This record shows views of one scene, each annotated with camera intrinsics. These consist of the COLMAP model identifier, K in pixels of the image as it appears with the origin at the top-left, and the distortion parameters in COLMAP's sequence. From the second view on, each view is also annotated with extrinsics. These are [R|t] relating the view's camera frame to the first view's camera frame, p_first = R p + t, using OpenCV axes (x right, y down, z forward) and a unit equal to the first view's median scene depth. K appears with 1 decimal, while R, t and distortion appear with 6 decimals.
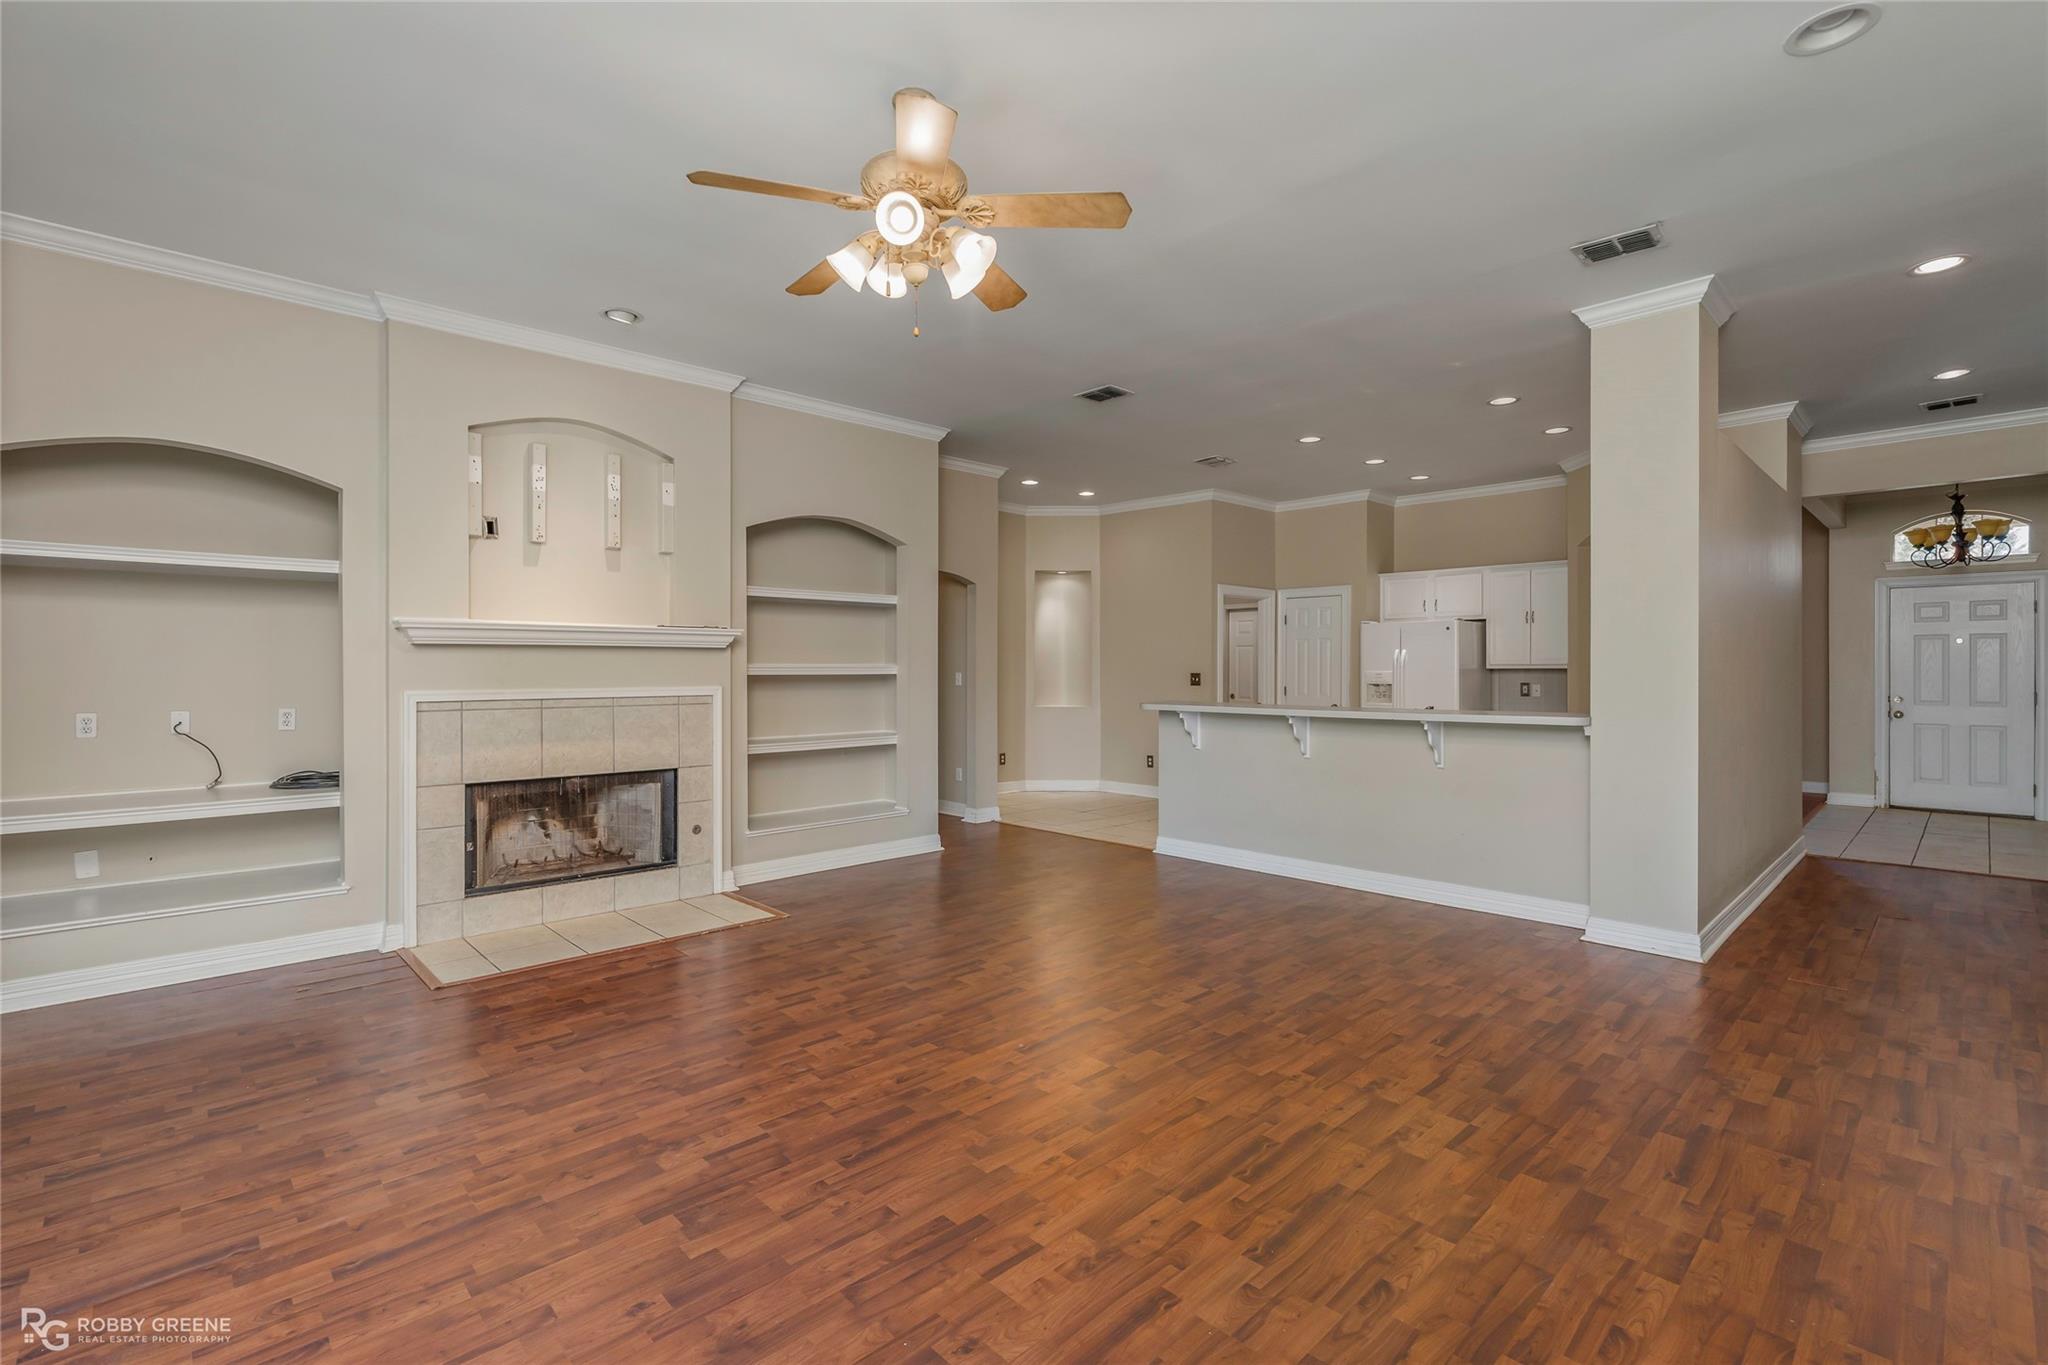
lens RADIAL K [[908.5, 0, 1024.0], [0, 908.5, 682.5], [0, 0, 1]] dist [-0.007716, 0.008323]
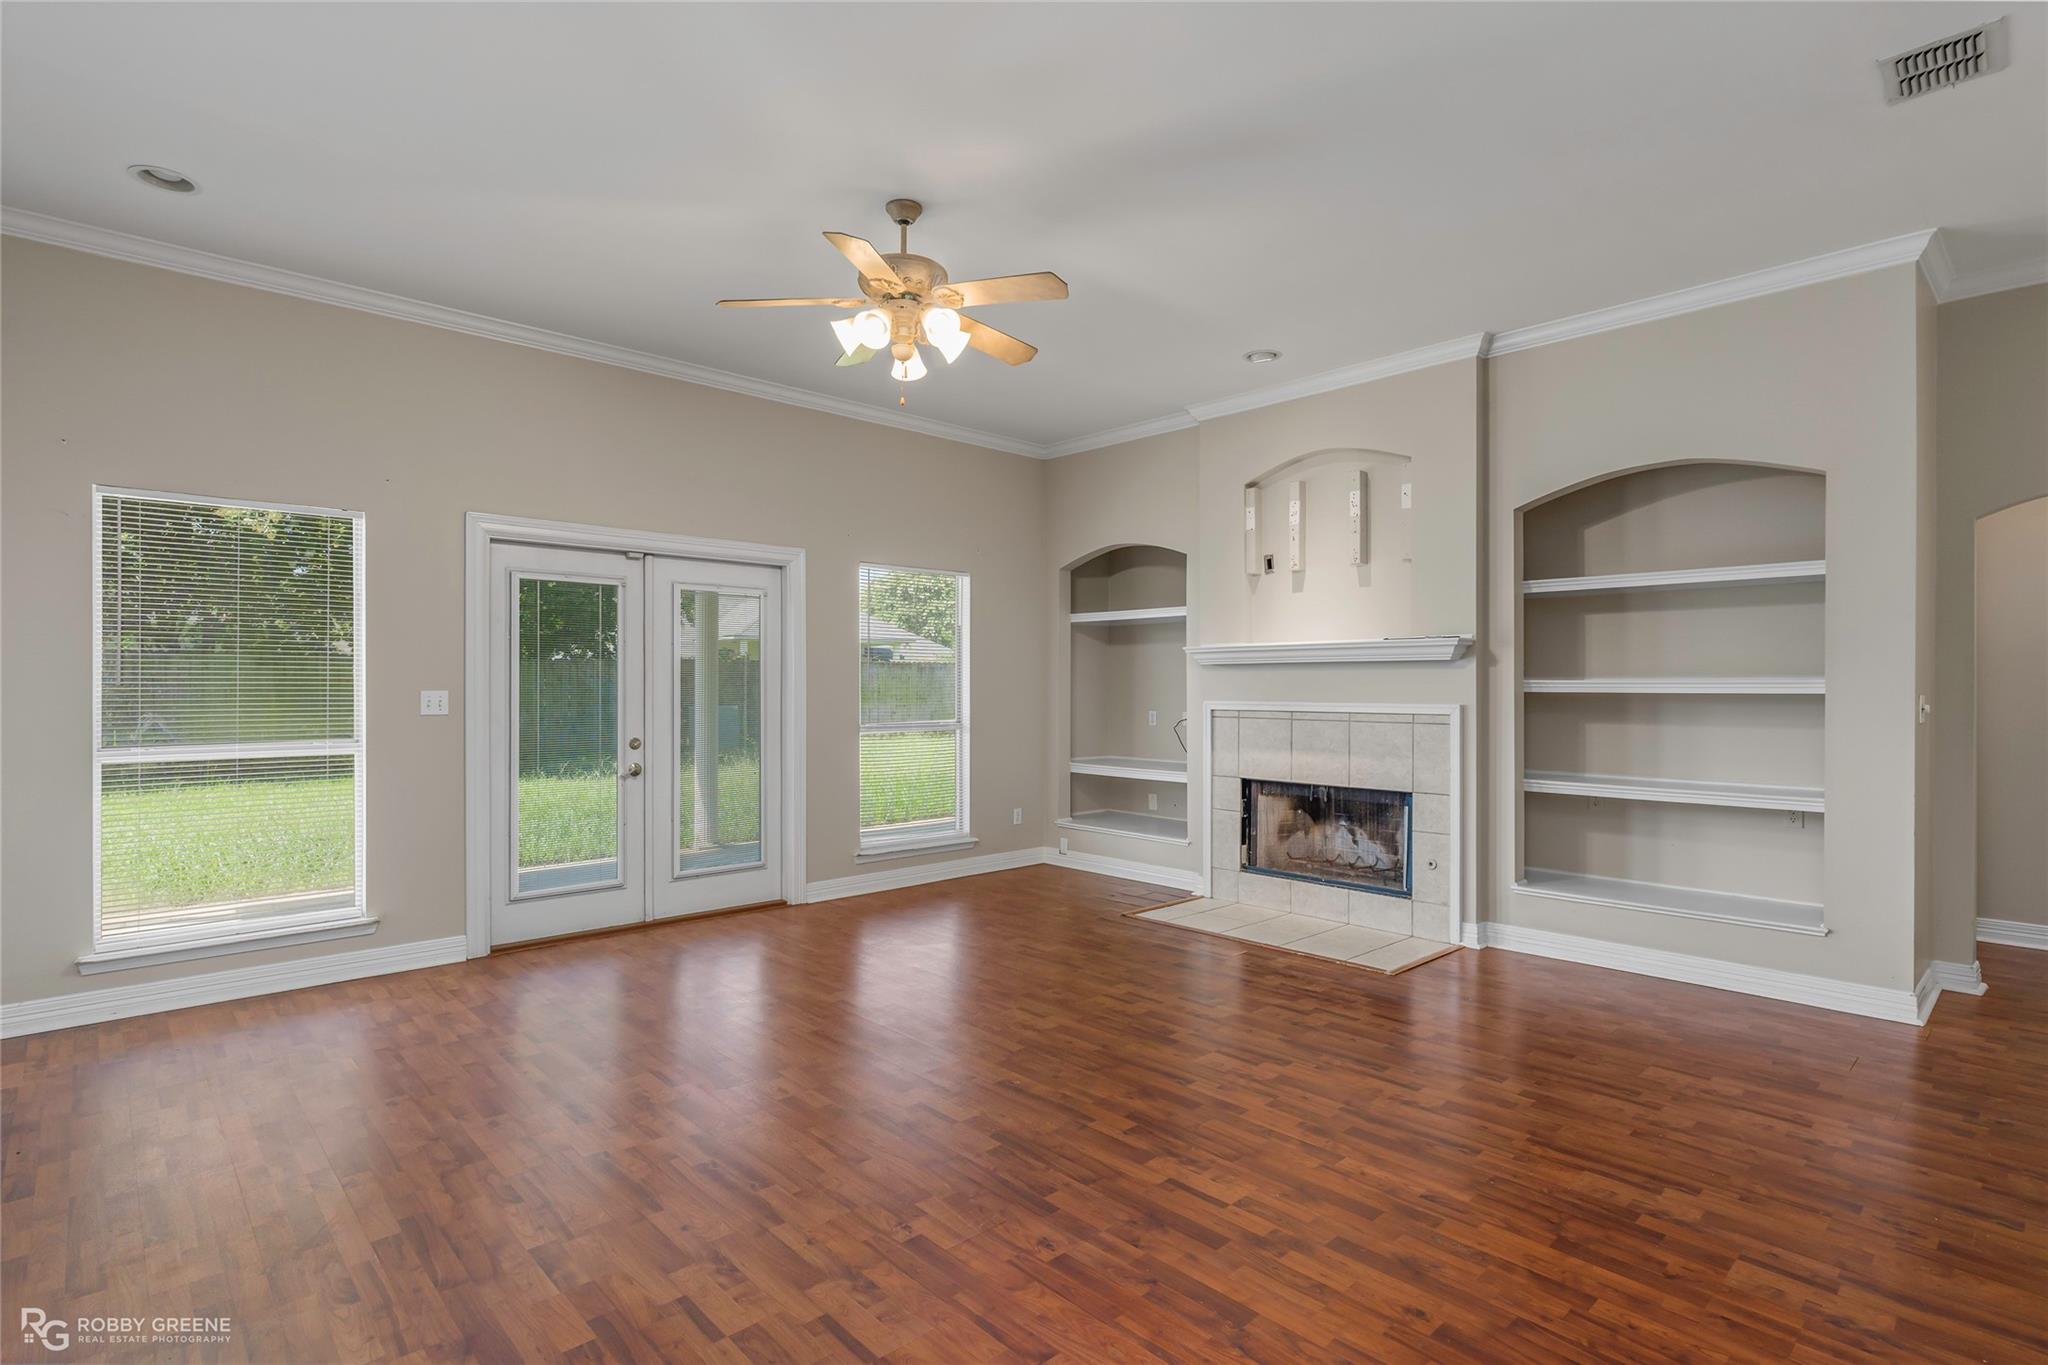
lens RADIAL K [[993.1, 0, 1024.0], [0, 993.1, 682.5], [0, 0, 1]] dist [-0.001918, 0.000213]
pose [[0.002008, -0.002036, -0.999996, 0.717511], [-0.017692, 0.999841, -0.002071, -0.008592], [0.999841, 0.017696, 0.001972, 0.698266]]
